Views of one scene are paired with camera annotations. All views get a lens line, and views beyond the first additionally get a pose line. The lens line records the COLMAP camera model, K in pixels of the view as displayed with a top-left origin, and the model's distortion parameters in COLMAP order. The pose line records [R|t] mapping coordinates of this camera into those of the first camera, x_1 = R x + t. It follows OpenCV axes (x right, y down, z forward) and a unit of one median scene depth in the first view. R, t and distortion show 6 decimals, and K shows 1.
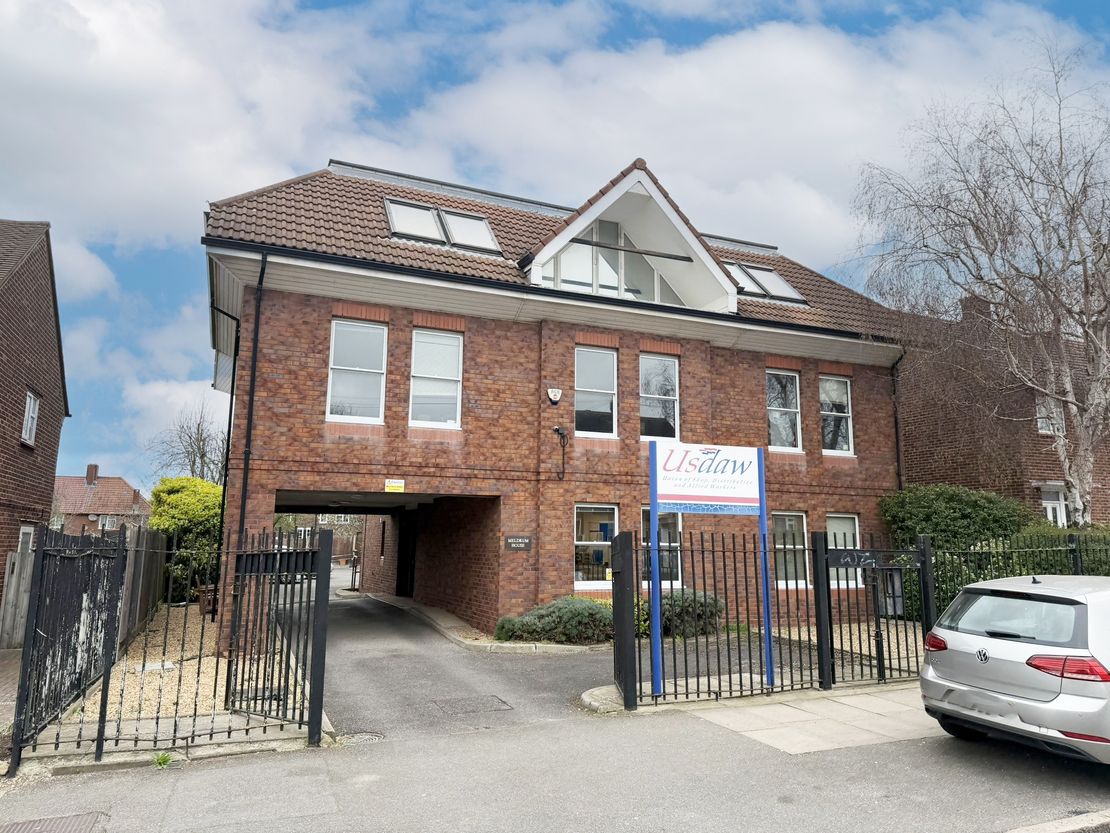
lens RADIAL K [[756.4, 0, 557.1], [0, 756.4, 409.9], [0, 0, 1]] dist [0.056334, -0.000566]
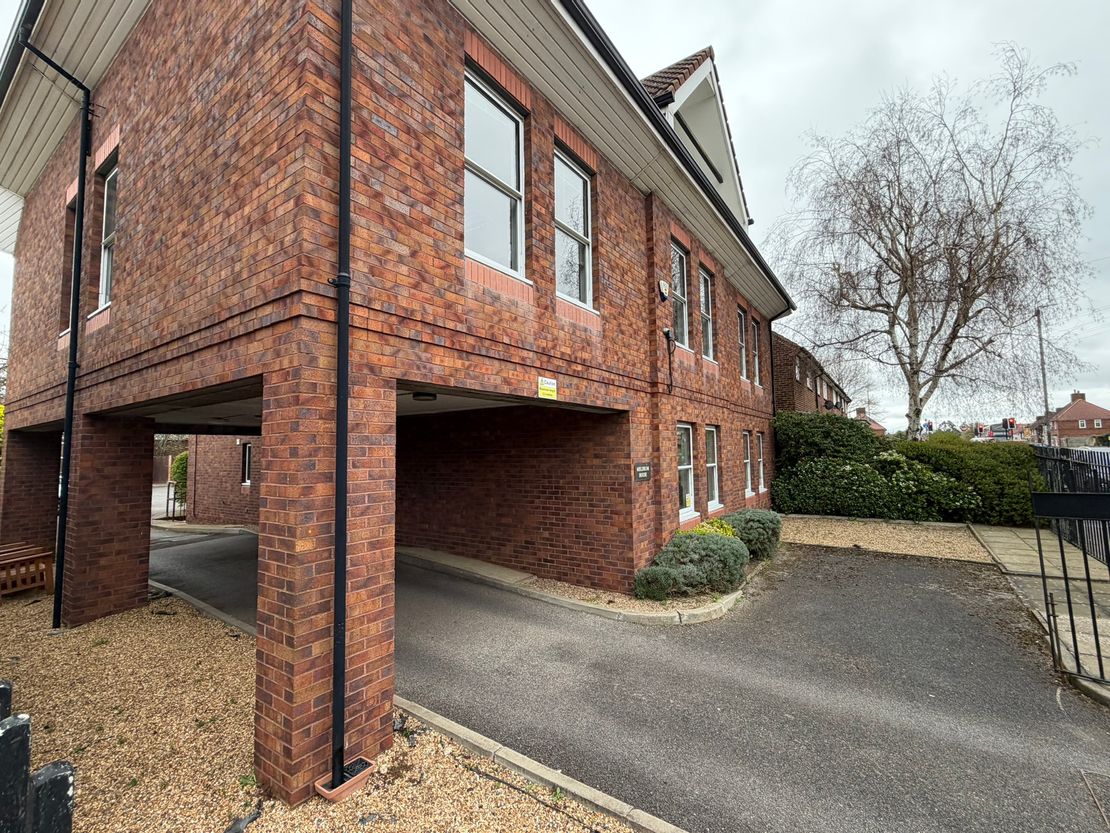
lens RADIAL K [[490.9, 0, 552.7], [0, 490.9, 420.4], [0, 0, 1]] dist [-0.005094, -0.000181]
pose [[0.852507, 0.015531, 0.522486, -0.427499], [-0.070832, 0.993771, 0.086032, 0.093899], [-0.517895, -0.110351, 0.848297, 0.680606]]
